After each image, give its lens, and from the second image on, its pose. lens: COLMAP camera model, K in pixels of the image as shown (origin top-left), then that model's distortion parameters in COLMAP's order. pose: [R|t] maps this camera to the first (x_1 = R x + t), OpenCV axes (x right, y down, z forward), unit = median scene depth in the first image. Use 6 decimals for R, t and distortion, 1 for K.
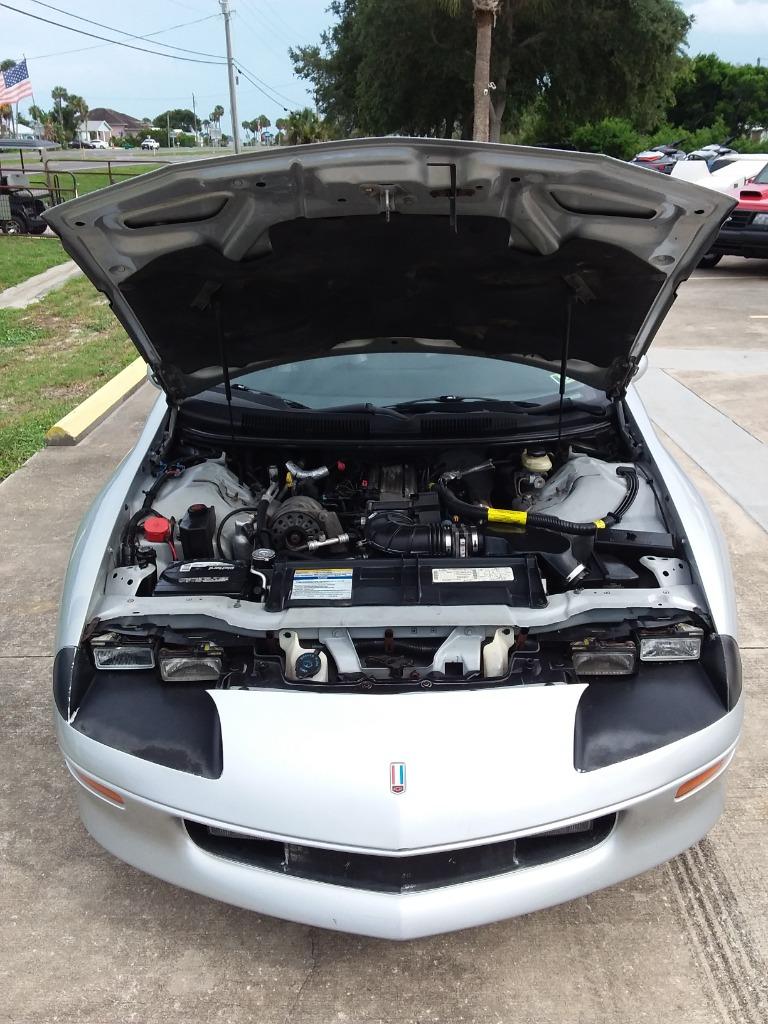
lens RADIAL K [[825.5, 0, 385.5], [0, 825.5, 489.9], [0, 0, 1]] dist [0.096308, -0.156012]
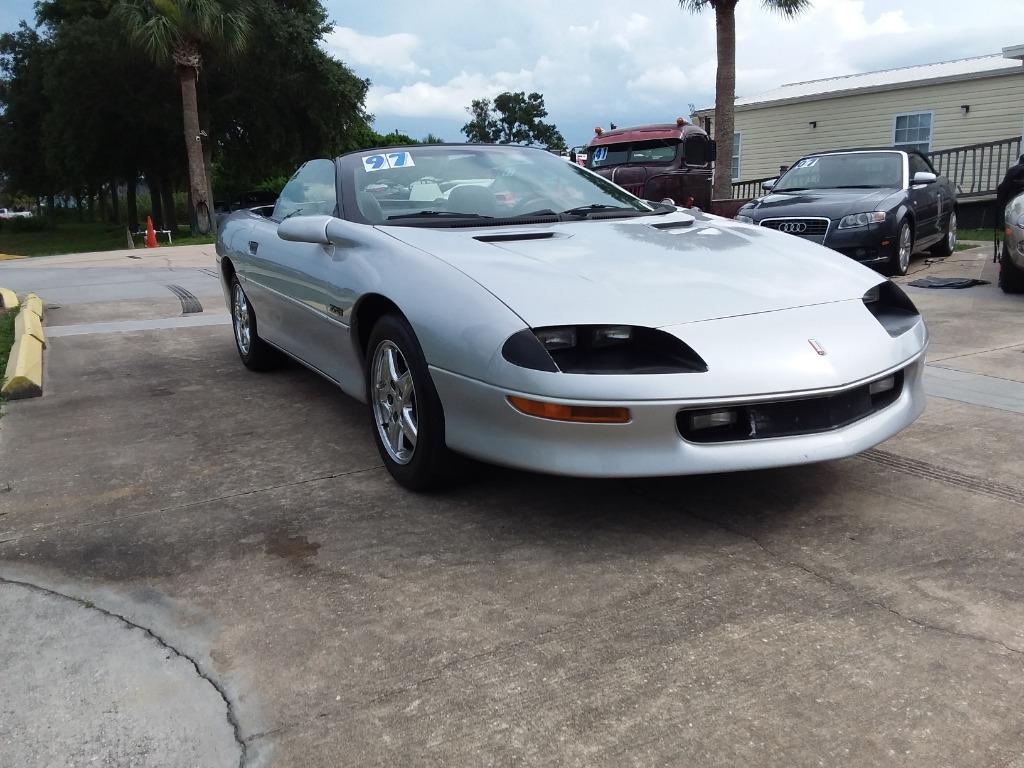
lens RADIAL K [[823.6, 0, 466.4], [0, 823.6, 382.7], [0, 0, 1]] dist [0.120780, -0.196178]
pose [[0.887883, -0.119743, 0.444213, -0.120030], [0.200766, 0.969596, -0.139920, 0.050299], [-0.413953, 0.213415, 0.884928, -0.000392]]
